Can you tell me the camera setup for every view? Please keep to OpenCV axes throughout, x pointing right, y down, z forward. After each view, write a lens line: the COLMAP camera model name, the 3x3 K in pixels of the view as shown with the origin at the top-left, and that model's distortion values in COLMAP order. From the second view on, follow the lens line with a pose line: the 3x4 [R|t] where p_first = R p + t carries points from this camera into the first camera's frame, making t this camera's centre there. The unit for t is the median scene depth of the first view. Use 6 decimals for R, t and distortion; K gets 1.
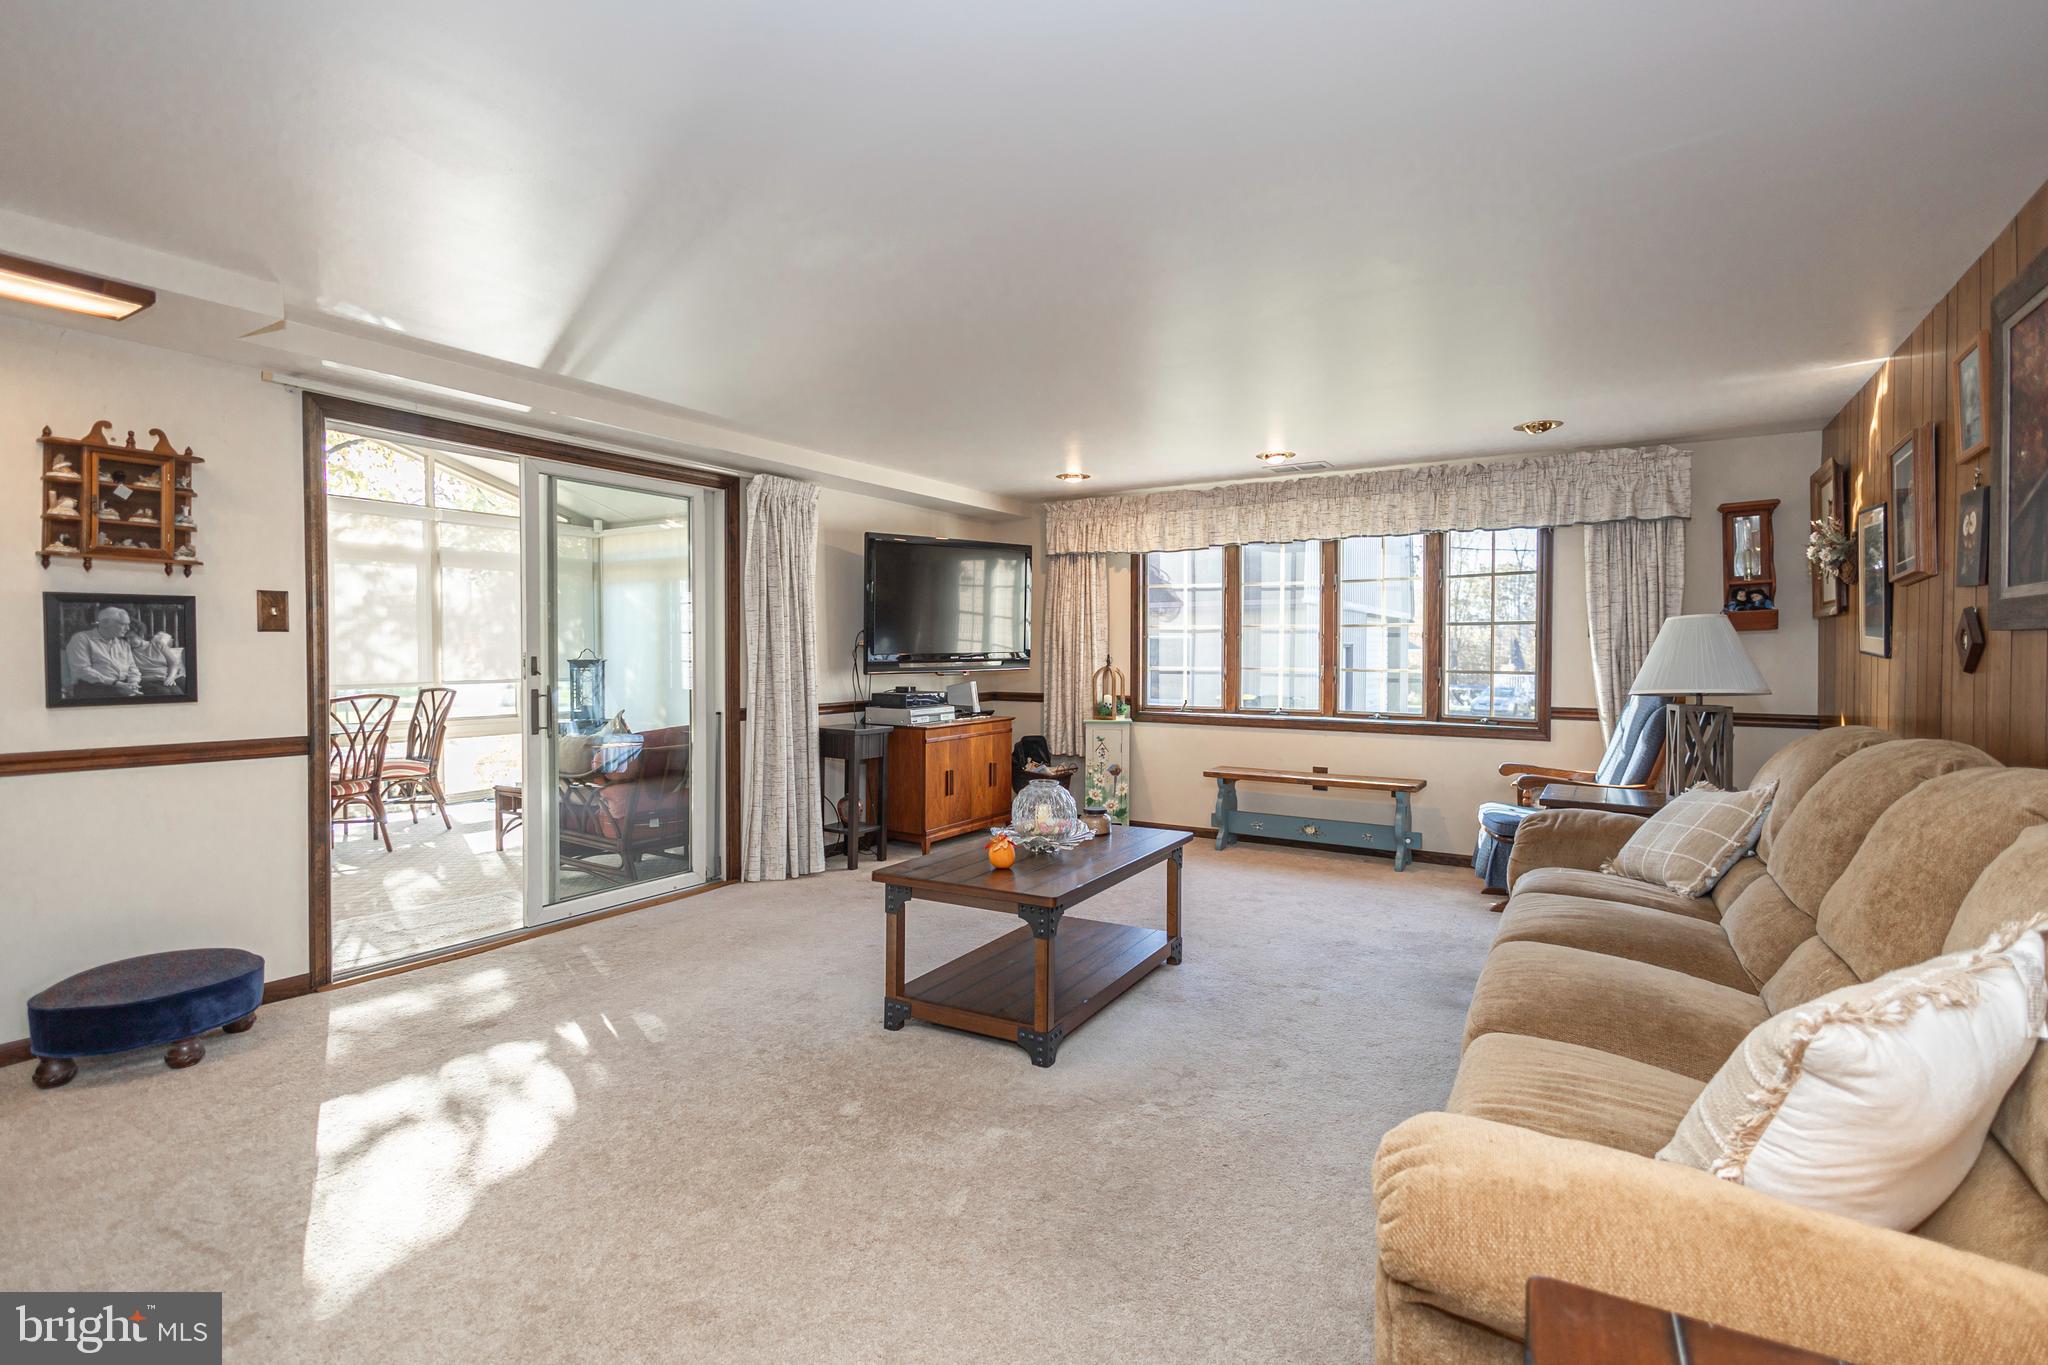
lens RADIAL K [[959.3, 0, 1045.2], [0, 959.3, 674.1], [0, 0, 1]] dist [0.009990, -0.006155]
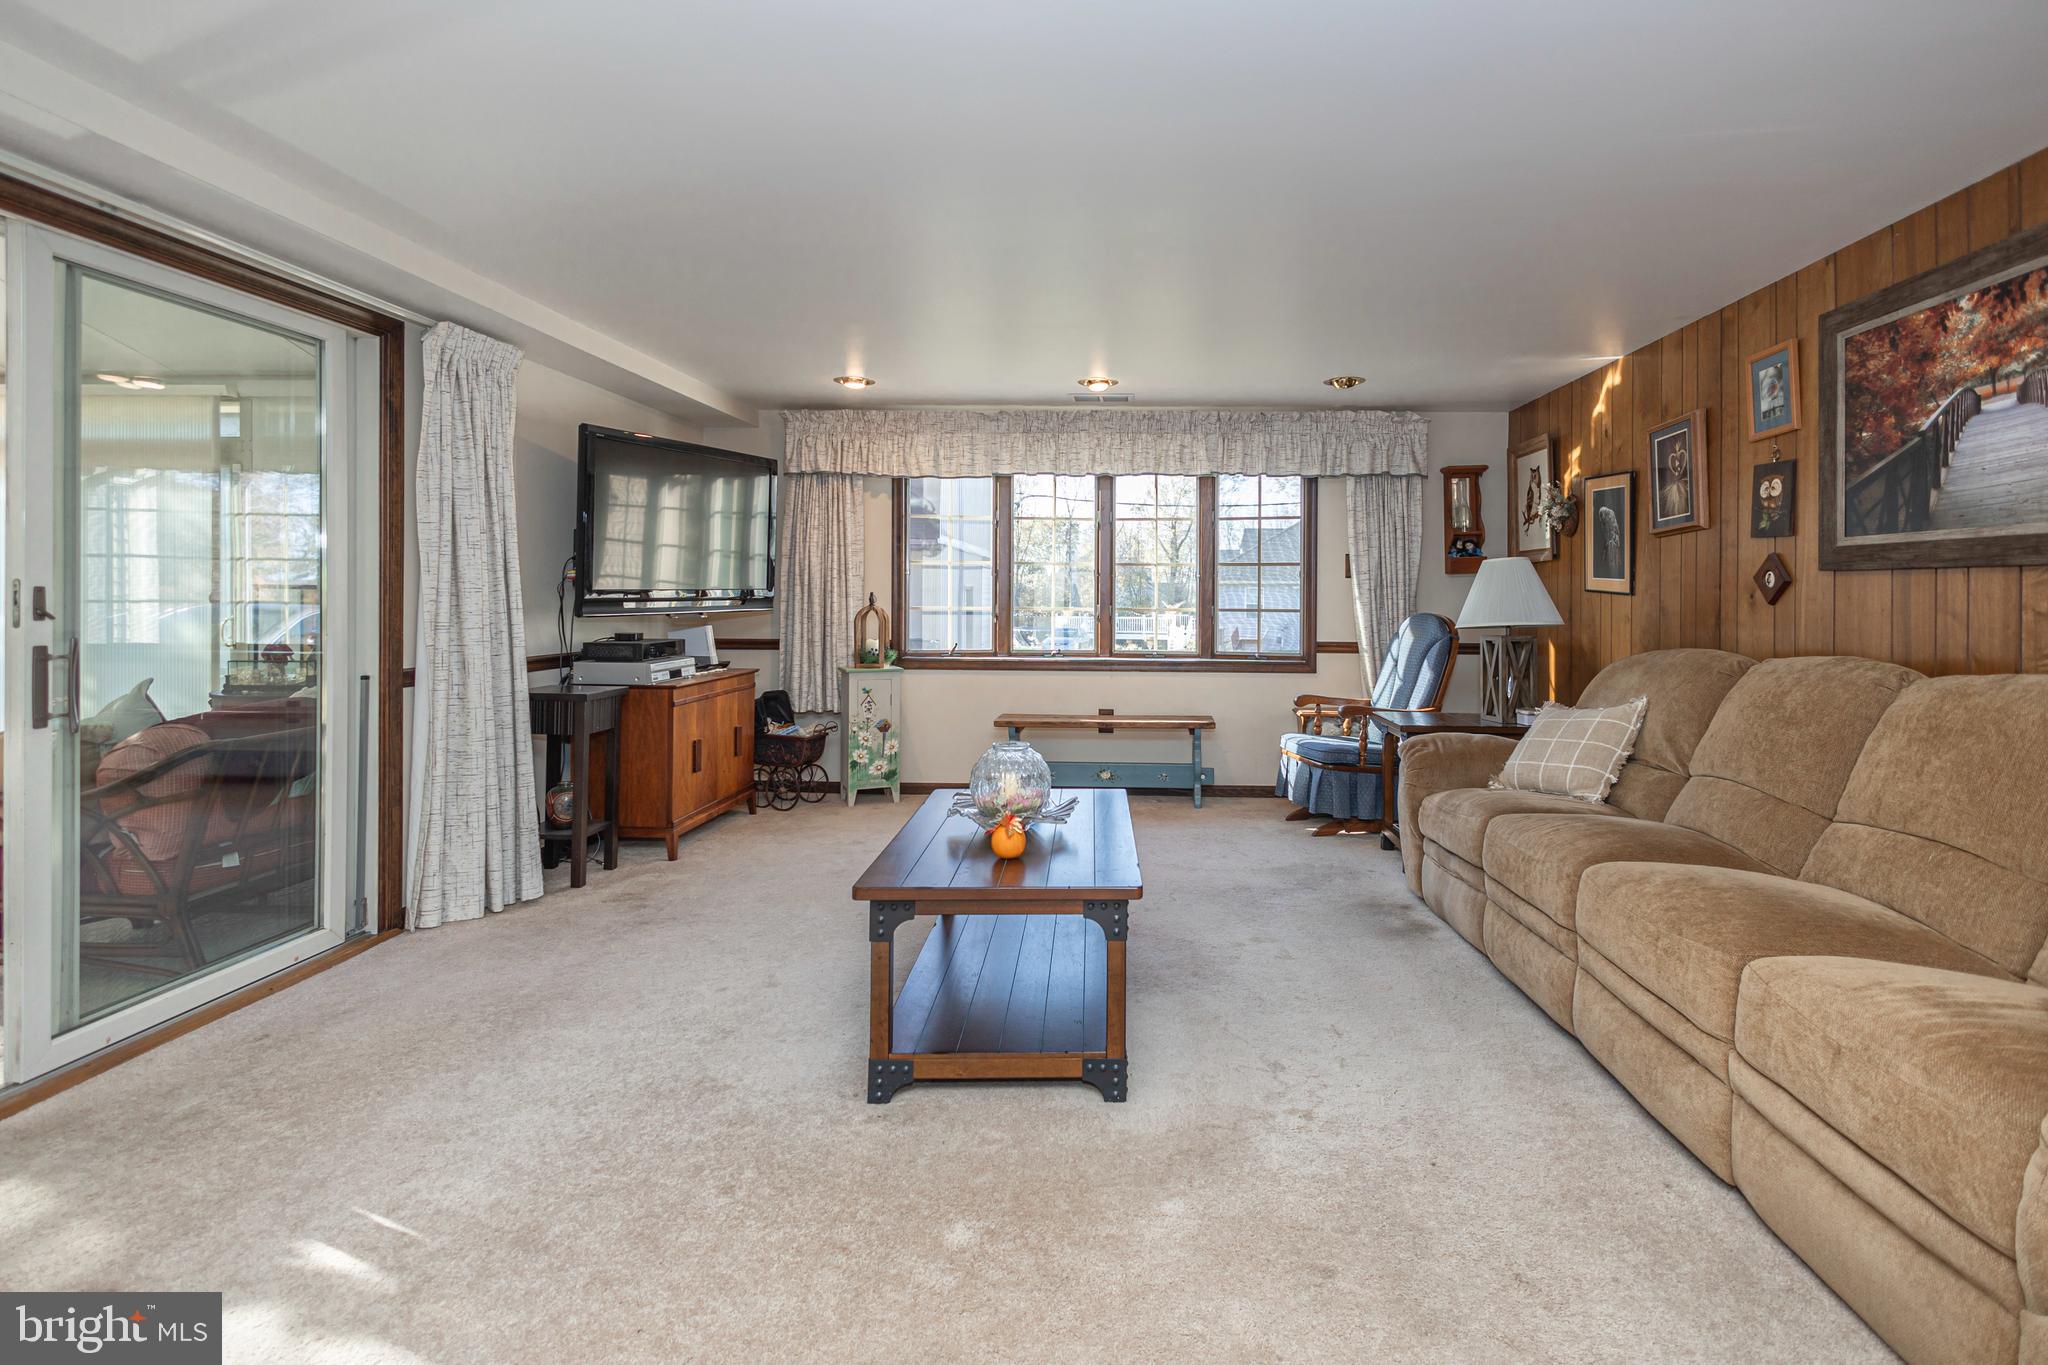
lens RADIAL K [[959.3, 0, 1111.6], [0, 959.3, 621.6], [0, 0, 1]] dist [0.009990, -0.006155]
pose [[0.861925, -0.010488, 0.506928, -0.230539], [0.008648, 0.999945, 0.005984, 0.002917], [-0.506962, -0.000773, 0.861968, 0.177008]]
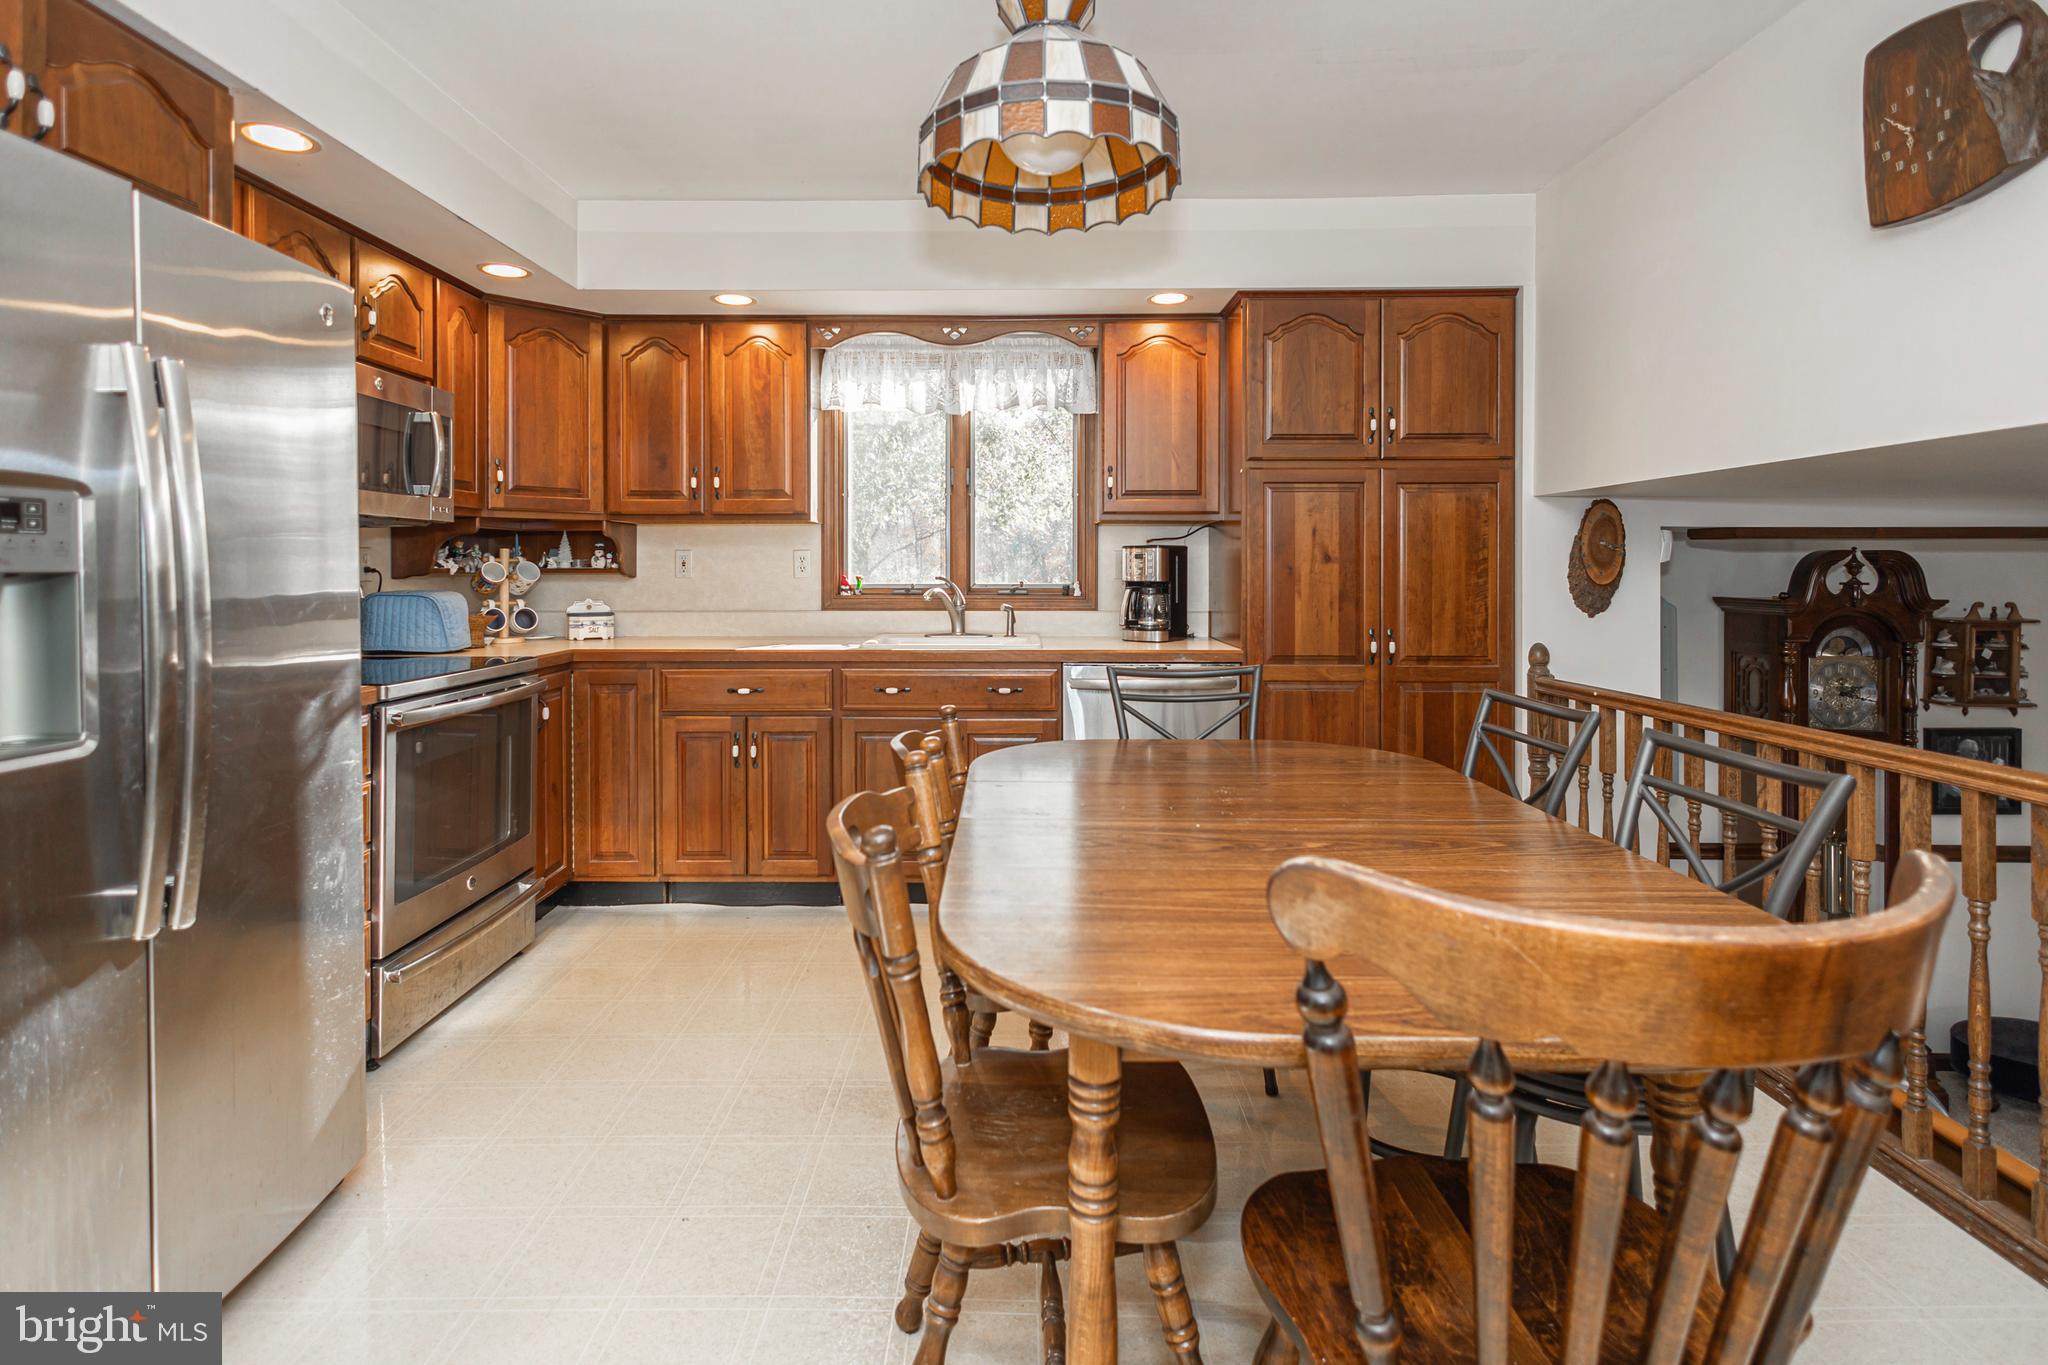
lens RADIAL K [[959.3, 0, 1052.2], [0, 959.3, 569.1], [0, 0, 1]] dist [0.009990, -0.006155]
pose [[0.484911, -0.000408, -0.874564, -0.240158], [-0.023638, 0.999628, -0.013573, -0.143304], [0.874244, 0.027255, 0.484721, -0.416290]]
